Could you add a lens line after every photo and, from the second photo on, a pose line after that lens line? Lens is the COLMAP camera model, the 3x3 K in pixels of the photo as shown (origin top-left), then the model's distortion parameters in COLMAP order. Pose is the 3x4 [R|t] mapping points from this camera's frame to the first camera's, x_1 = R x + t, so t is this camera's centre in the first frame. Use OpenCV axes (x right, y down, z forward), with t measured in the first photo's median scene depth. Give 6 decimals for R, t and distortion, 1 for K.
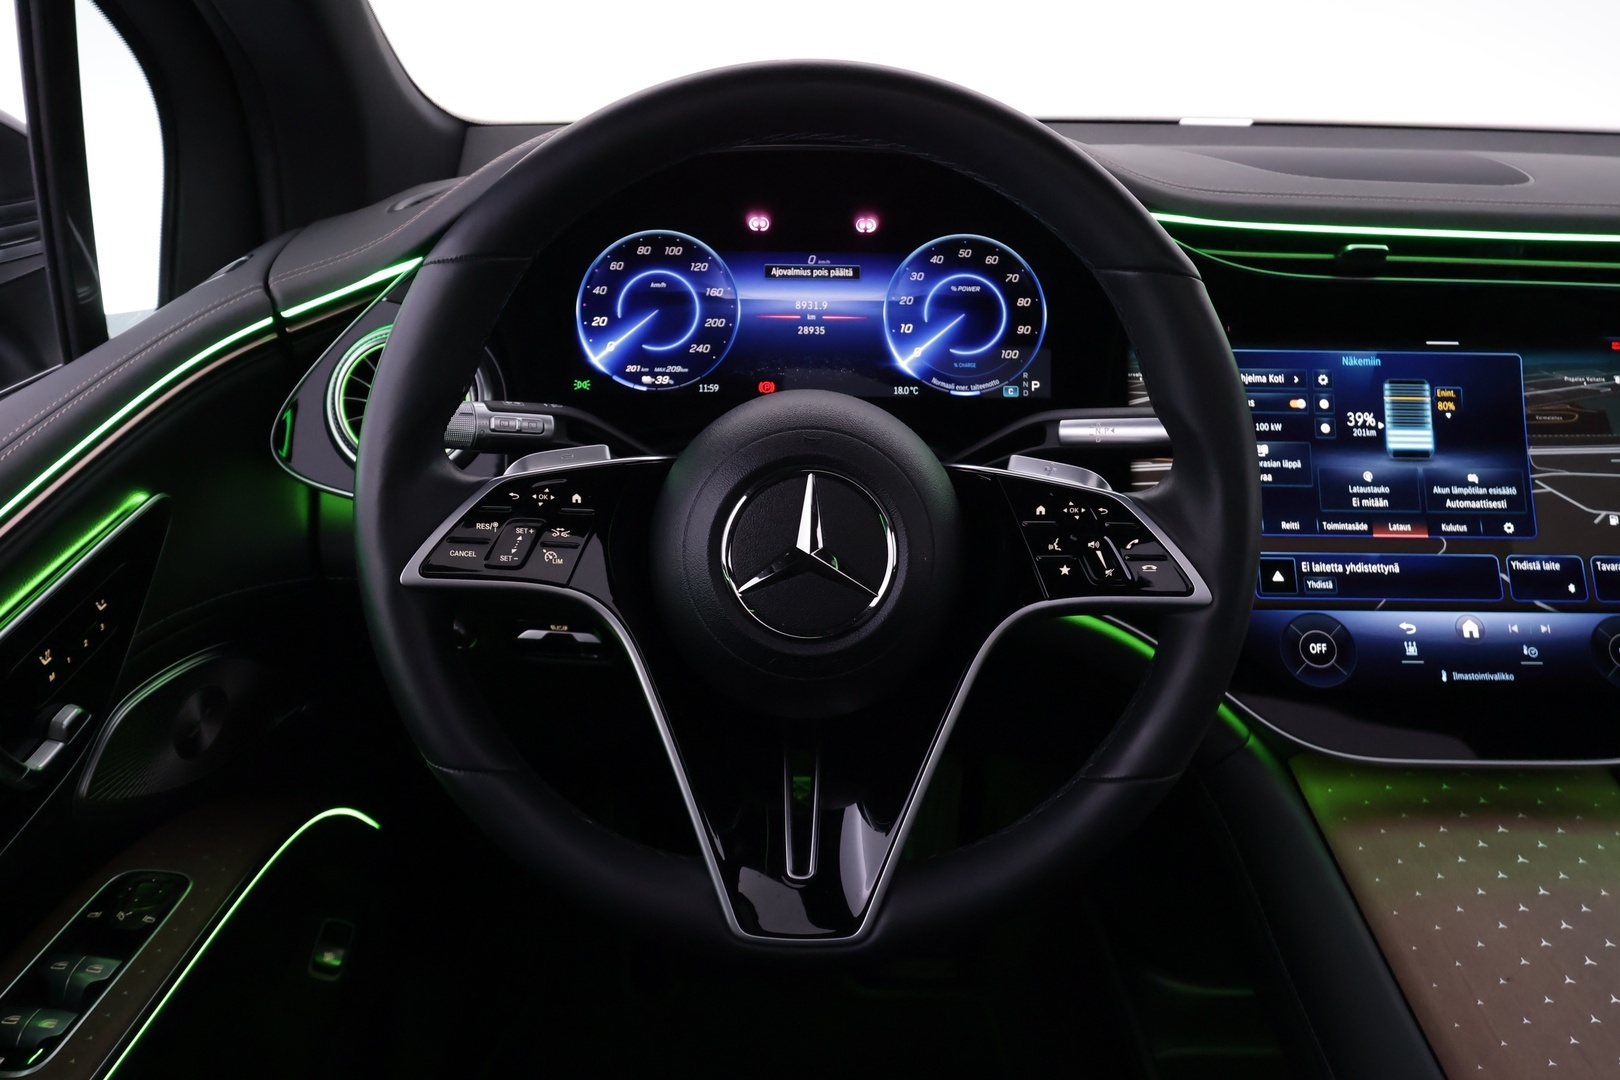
lens RADIAL K [[1247.6, 0, 851.1], [0, 1247.6, 536.6], [0, 0, 1]] dist [0.002743, -0.009526]
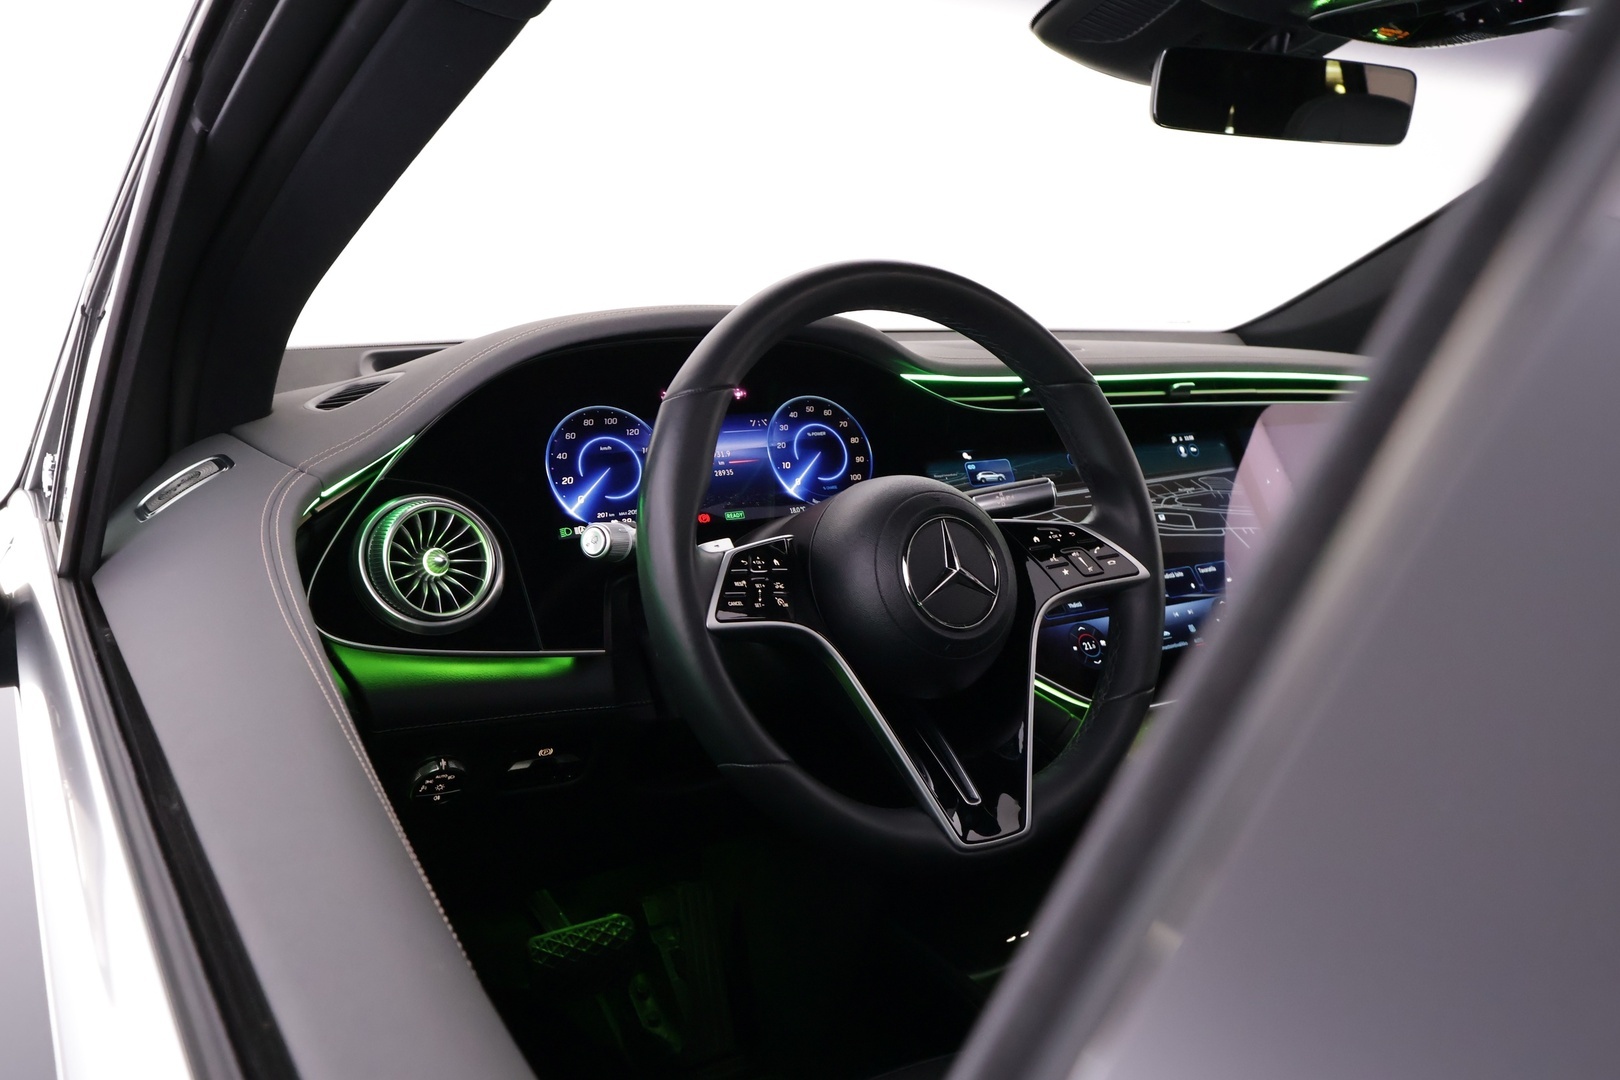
lens RADIAL K [[1247.6, 0, 804.4], [0, 1247.6, 526.7], [0, 0, 1]] dist [0.002743, -0.009526]
pose [[0.853816, -0.107903, 0.509269, -0.624290], [0.203101, 0.969802, -0.135030, 0.080048], [-0.479321, 0.218724, 0.849948, -0.125357]]
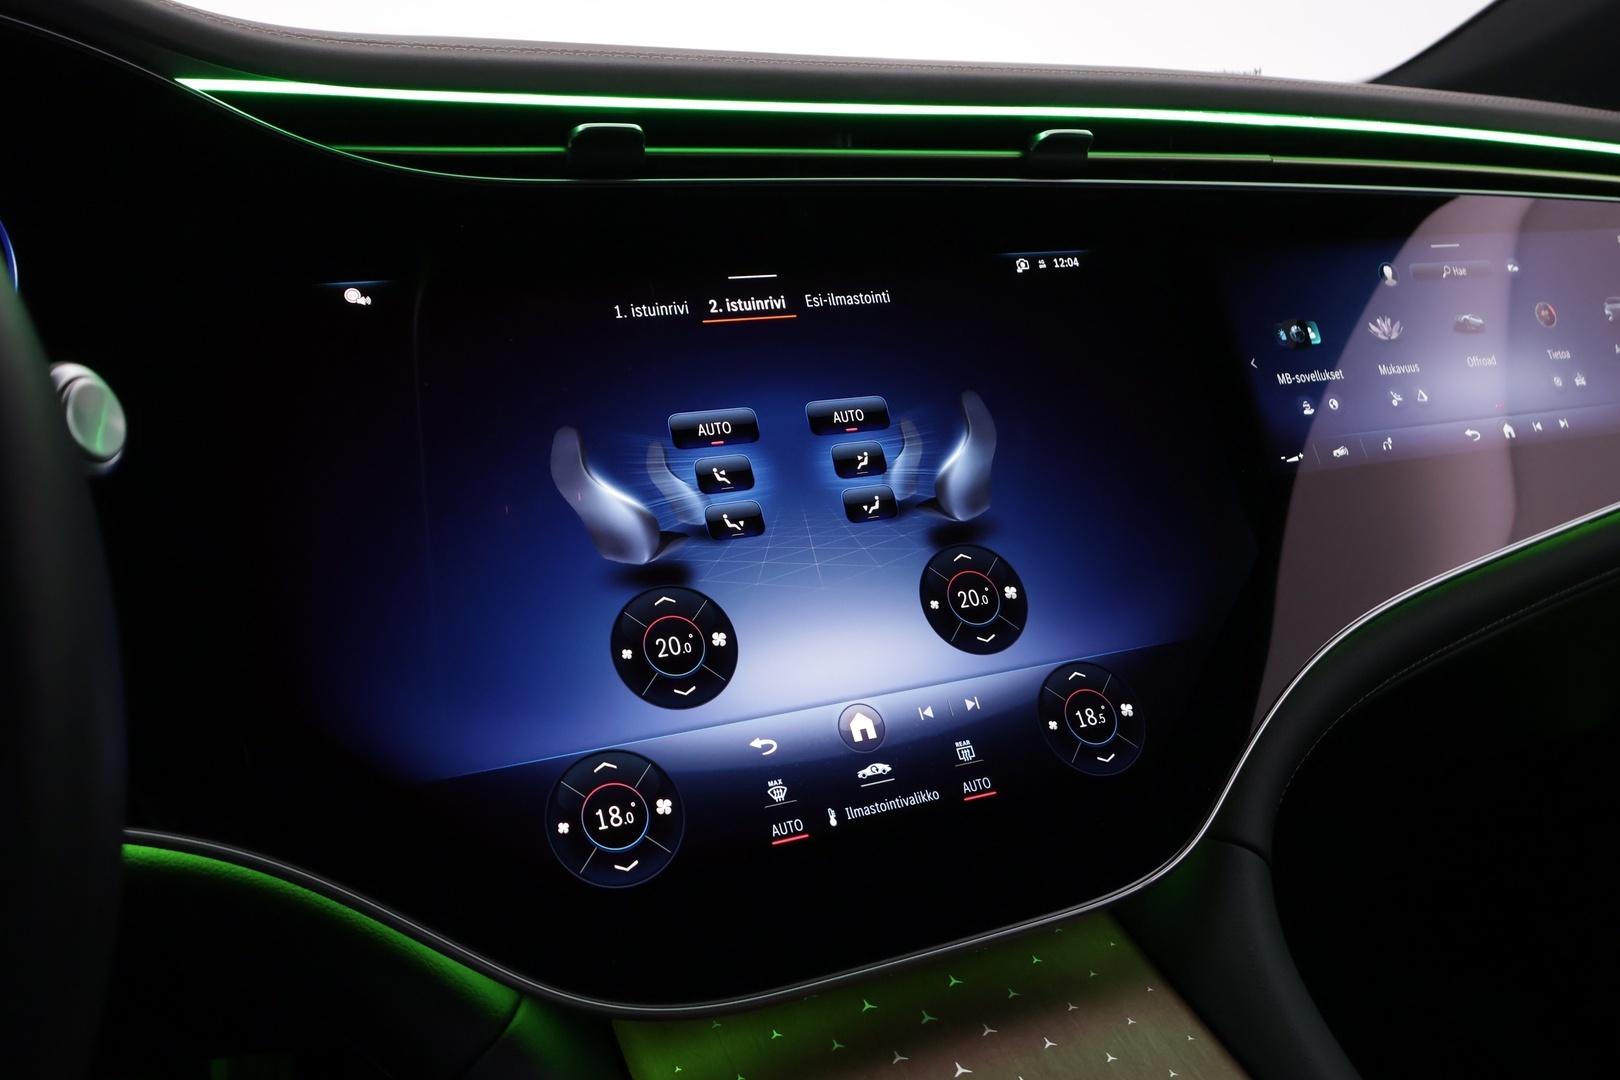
lens RADIAL K [[1247.6, 0, 809.1], [0, 1247.6, 538.4], [0, 0, 1]] dist [0.002743, -0.009526]
pose [[0.924381, -0.136278, 0.356298, 0.259950], [0.163819, 0.985315, -0.048145, 0.009146], [-0.344505, 0.102873, 0.933131, 0.421725]]
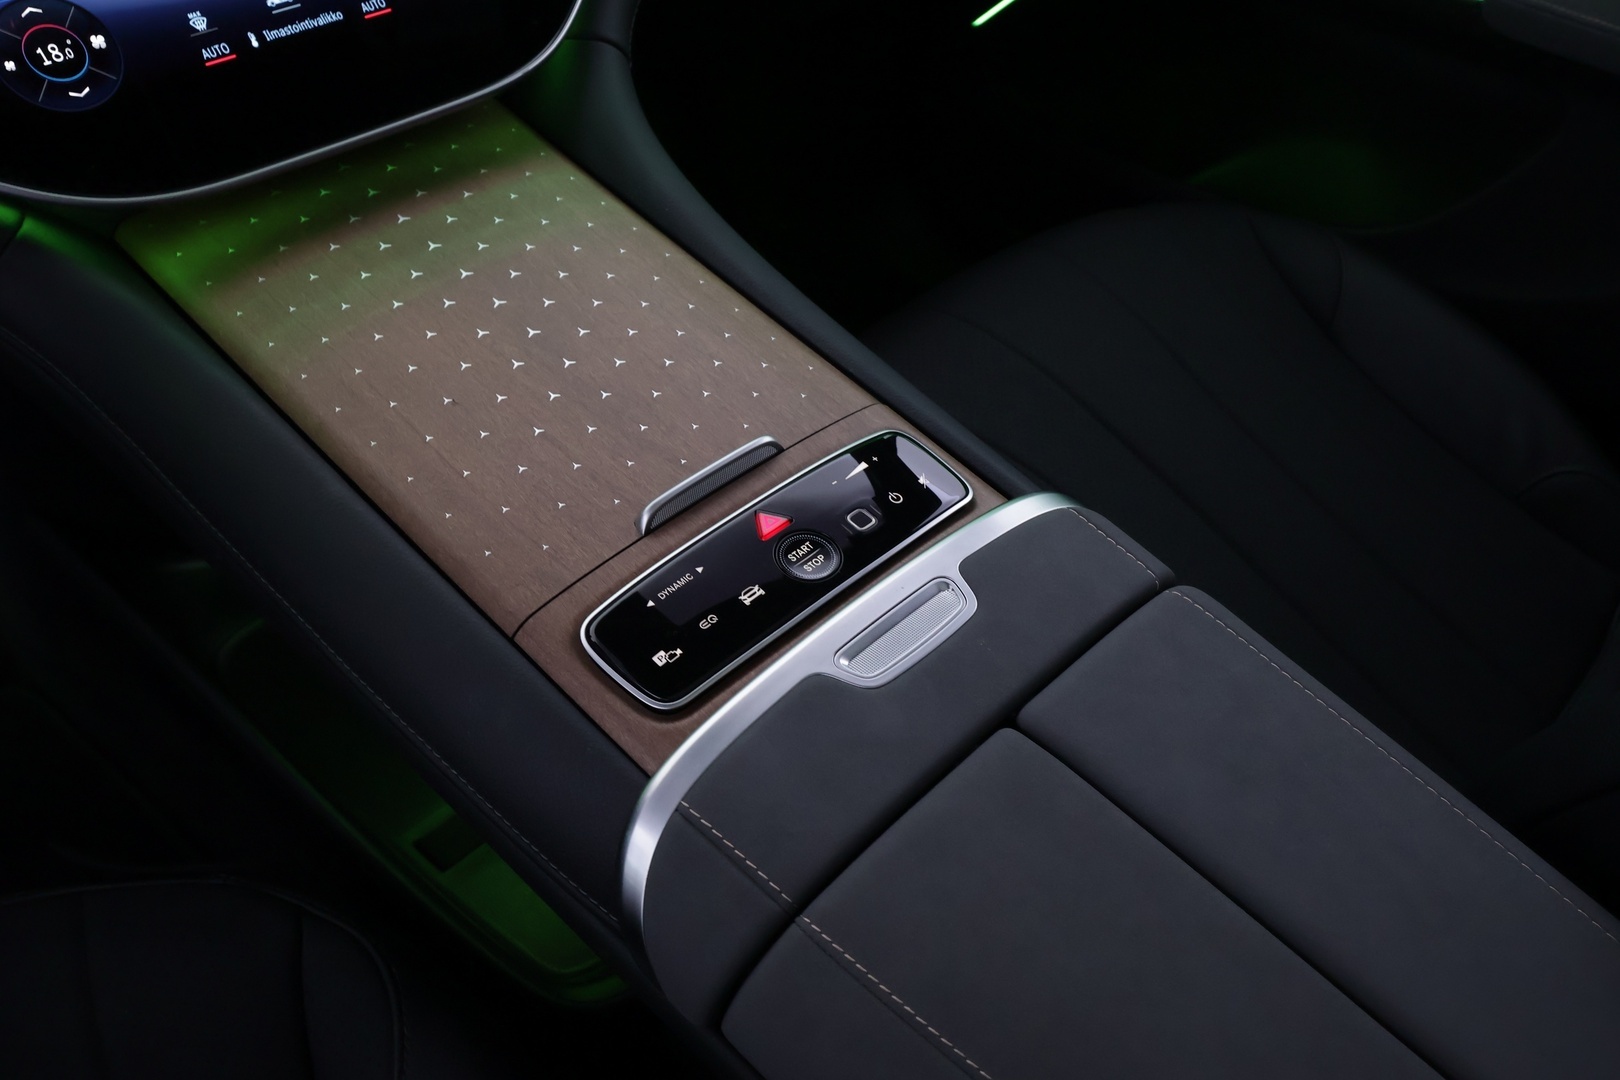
lens RADIAL K [[1247.6, 0, 803.7], [0, 1247.6, 543.4], [0, 0, 1]] dist [0.002743, -0.009526]
pose [[0.715458, -0.487247, 0.500710, 0.192695], [0.251462, 0.848235, 0.466116, 0.096787], [-0.651833, -0.207577, 0.729401, 0.205711]]
